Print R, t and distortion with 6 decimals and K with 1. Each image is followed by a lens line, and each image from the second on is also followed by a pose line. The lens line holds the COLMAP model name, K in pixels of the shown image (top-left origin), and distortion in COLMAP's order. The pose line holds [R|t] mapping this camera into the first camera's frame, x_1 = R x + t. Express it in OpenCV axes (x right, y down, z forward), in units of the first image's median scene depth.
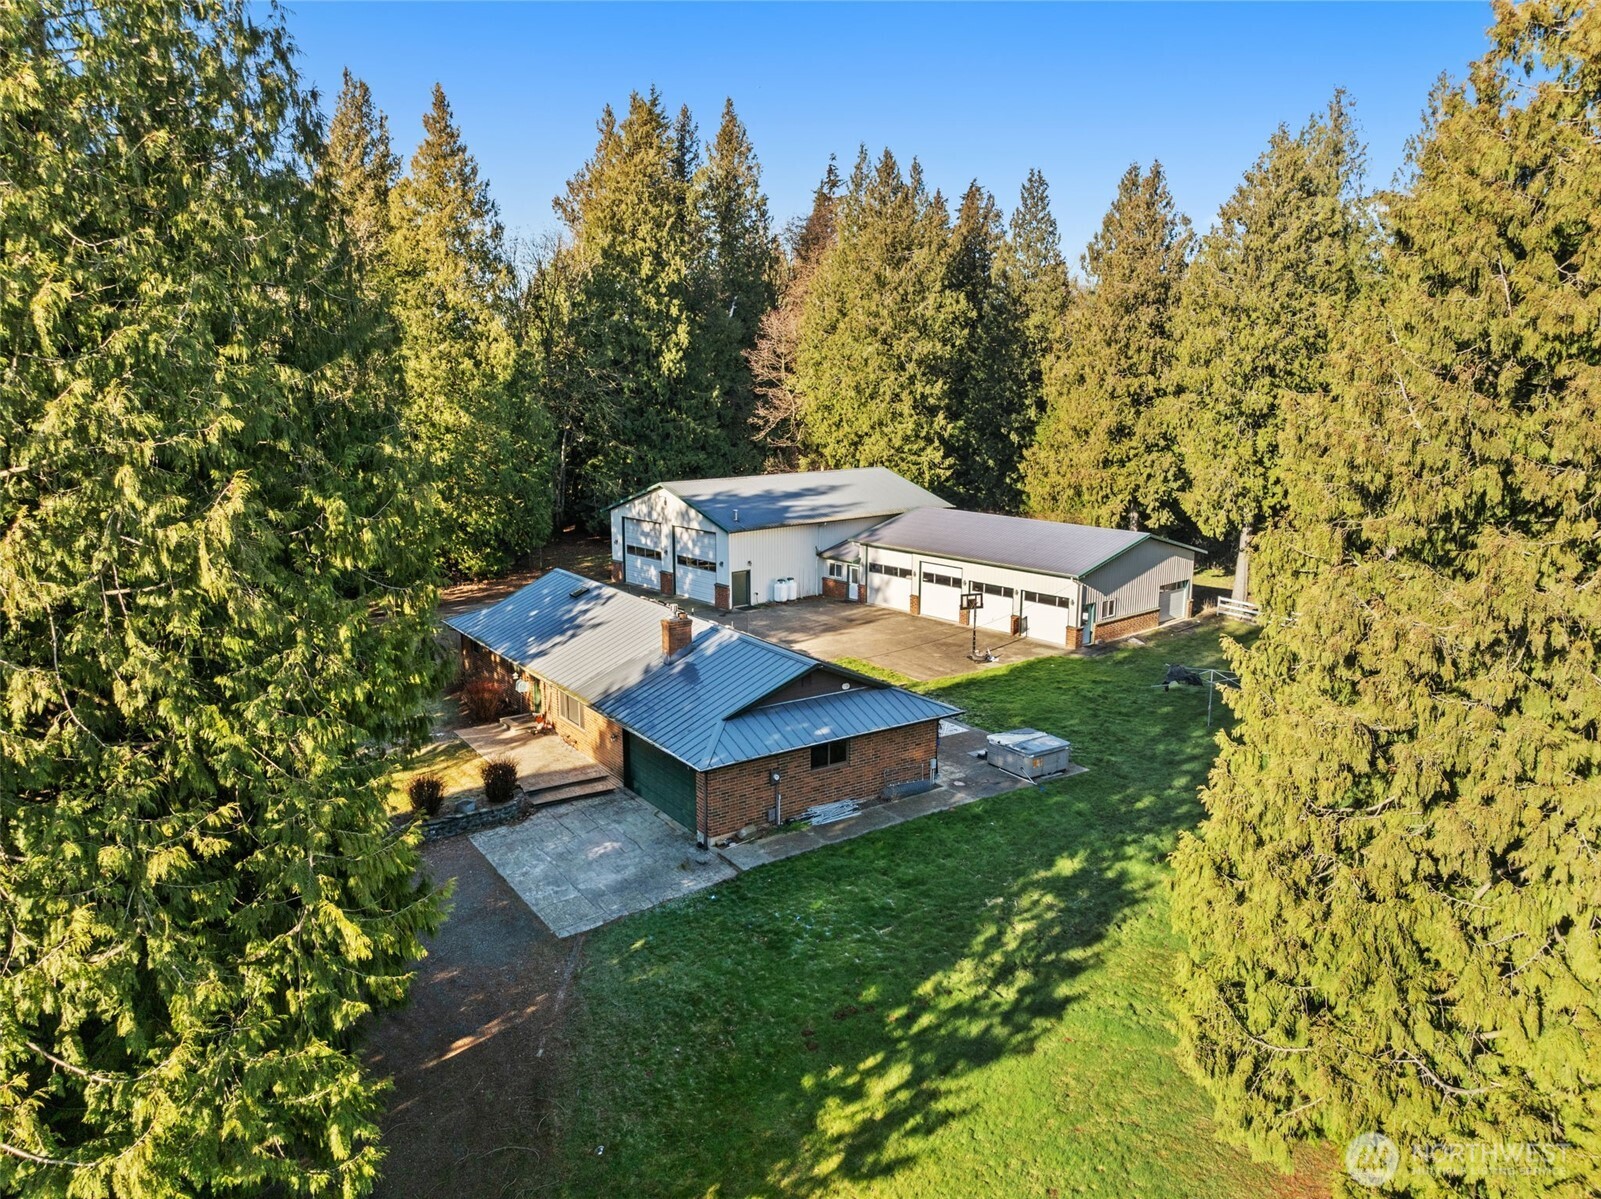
lens RADIAL K [[1127.2, 0, 796.2], [0, 1127.2, 607.3], [0, 0, 1]] dist [-0.034388, 0.000889]
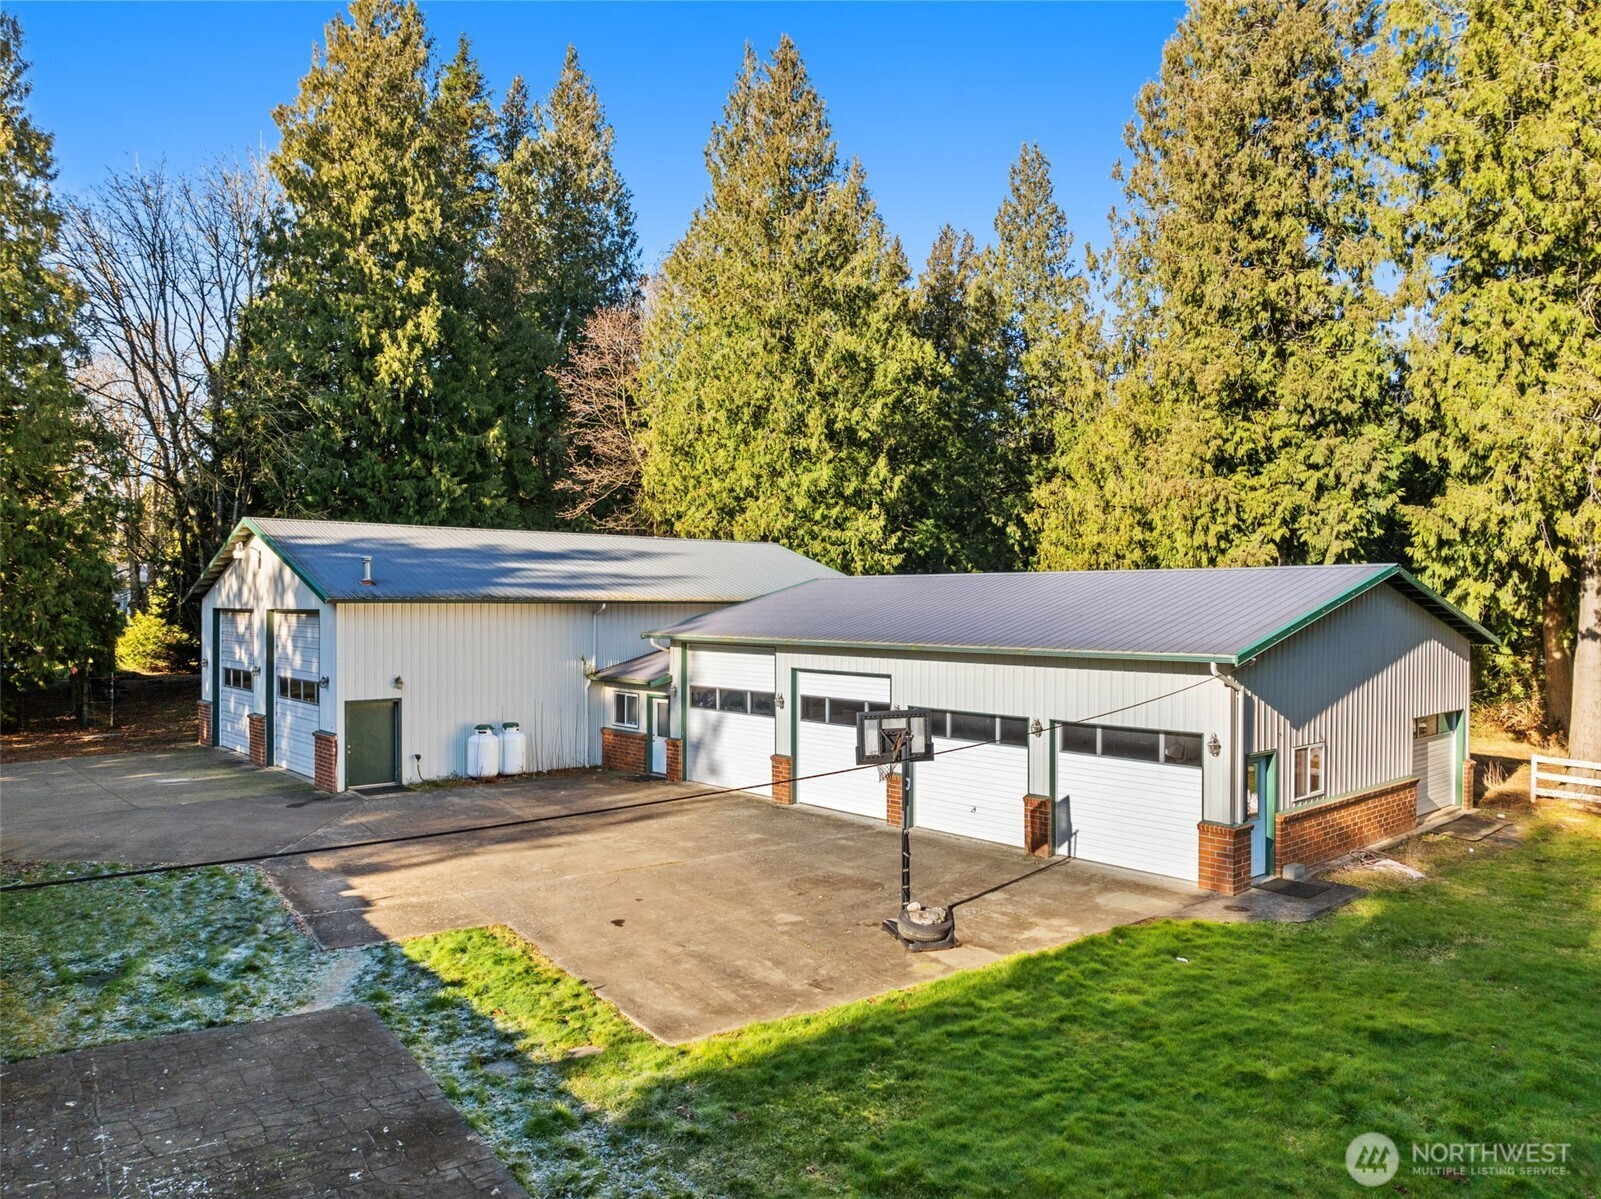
lens RADIAL K [[1127.2, 0, 796.2], [0, 1127.2, 607.3], [0, 0, 1]] dist [-0.034388, 0.000889]
pose [[0.999997, -0.002021, -0.001206, 0.106407], [0.001738, 0.979718, -0.200372, 0.017446], [0.001586, 0.200369, 0.979719, 0.570488]]
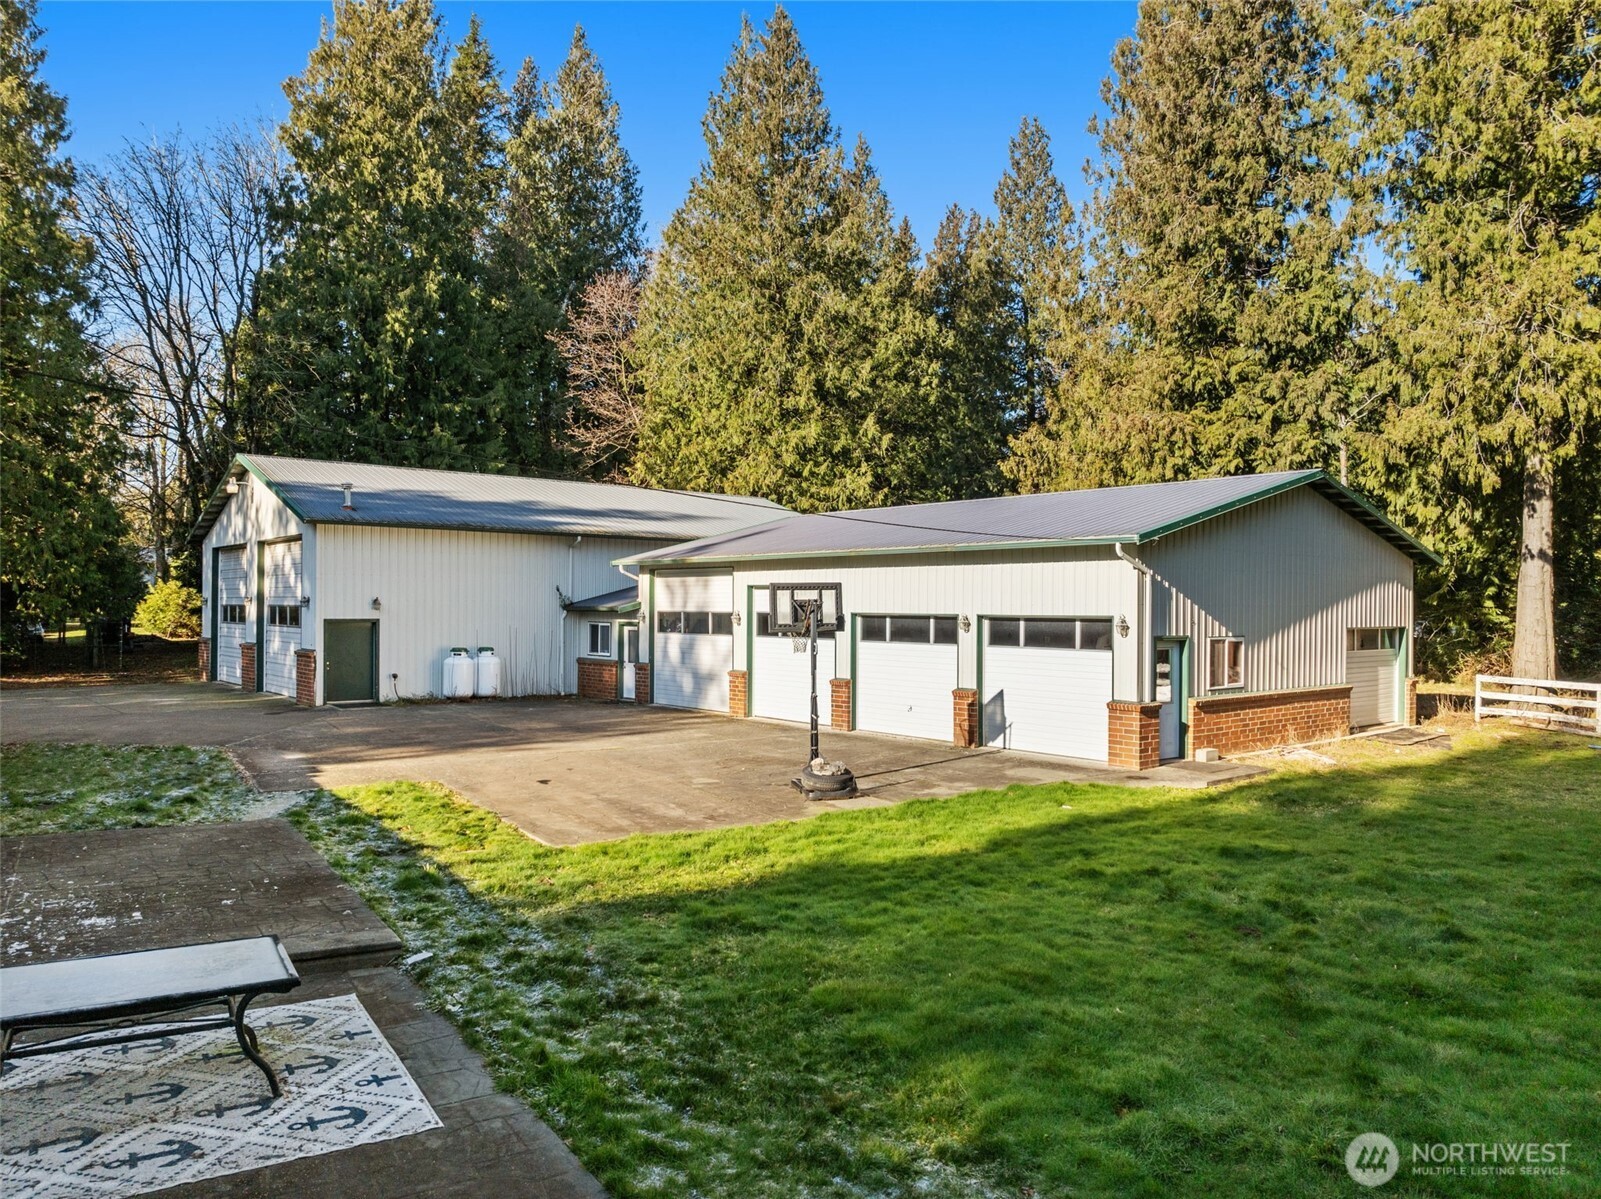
lens RADIAL K [[1127.2, 0, 796.2], [0, 1127.2, 607.3], [0, 0, 1]] dist [-0.034388, 0.000889]
pose [[0.999556, 0.002342, -0.029706, 0.133380], [-0.008319, 0.979197, -0.202742, 0.048908], [0.028613, 0.202899, 0.978781, 0.563825]]
